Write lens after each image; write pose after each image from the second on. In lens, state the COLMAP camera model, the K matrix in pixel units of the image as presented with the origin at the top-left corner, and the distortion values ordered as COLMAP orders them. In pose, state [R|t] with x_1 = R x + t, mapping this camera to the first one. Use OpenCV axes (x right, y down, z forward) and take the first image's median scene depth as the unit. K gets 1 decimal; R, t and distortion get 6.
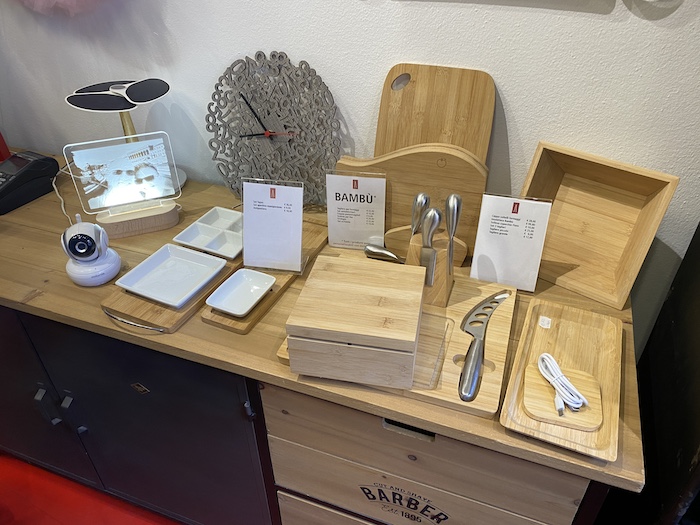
lens RADIAL K [[539.7, 0, 352.6], [0, 539.7, 262.5], [0, 0, 1]] dist [0.013895, -0.032512]
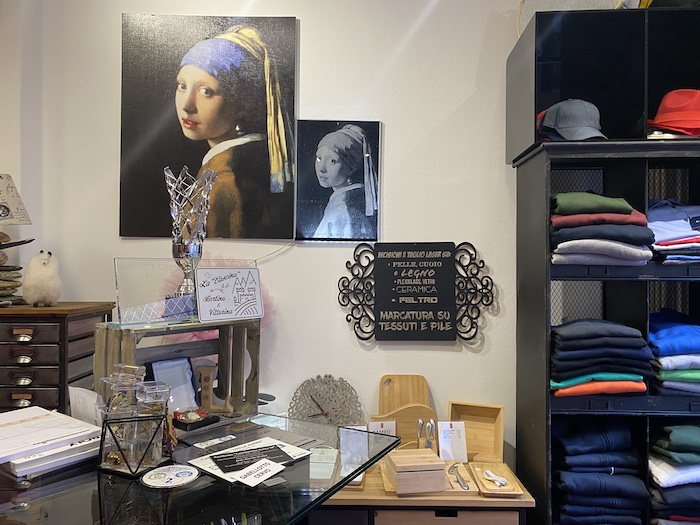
lens RADIAL K [[539.7, 0, 346.9], [0, 539.7, 262.3], [0, 0, 1]] dist [0.013895, -0.032512]
pose [[0.937597, 0.014069, 0.347439, -0.820680], [0.193618, 0.808833, -0.555248, 0.466194], [-0.288832, 0.587870, 0.755636, -0.935346]]
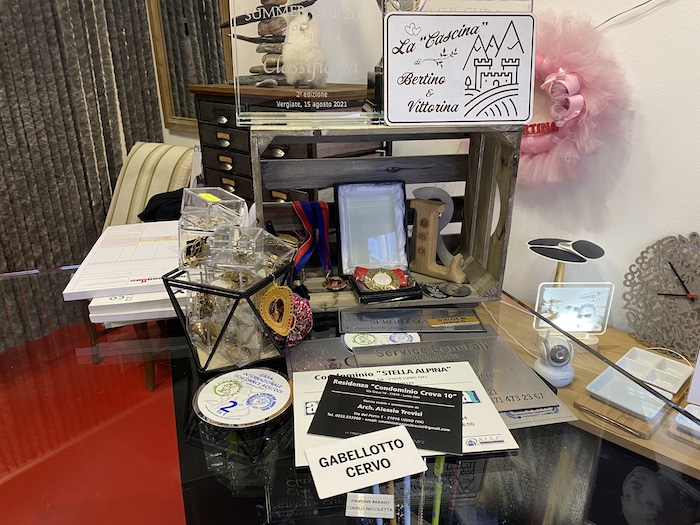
lens RADIAL K [[539.7, 0, 343.9], [0, 539.7, 261.3], [0, 0, 1]] dist [0.013895, -0.032512]
pose [[0.929347, 0.140153, -0.341572, -0.487593], [-0.221635, 0.951688, -0.212527, 0.119390], [0.295284, 0.273216, 0.915511, -0.368878]]
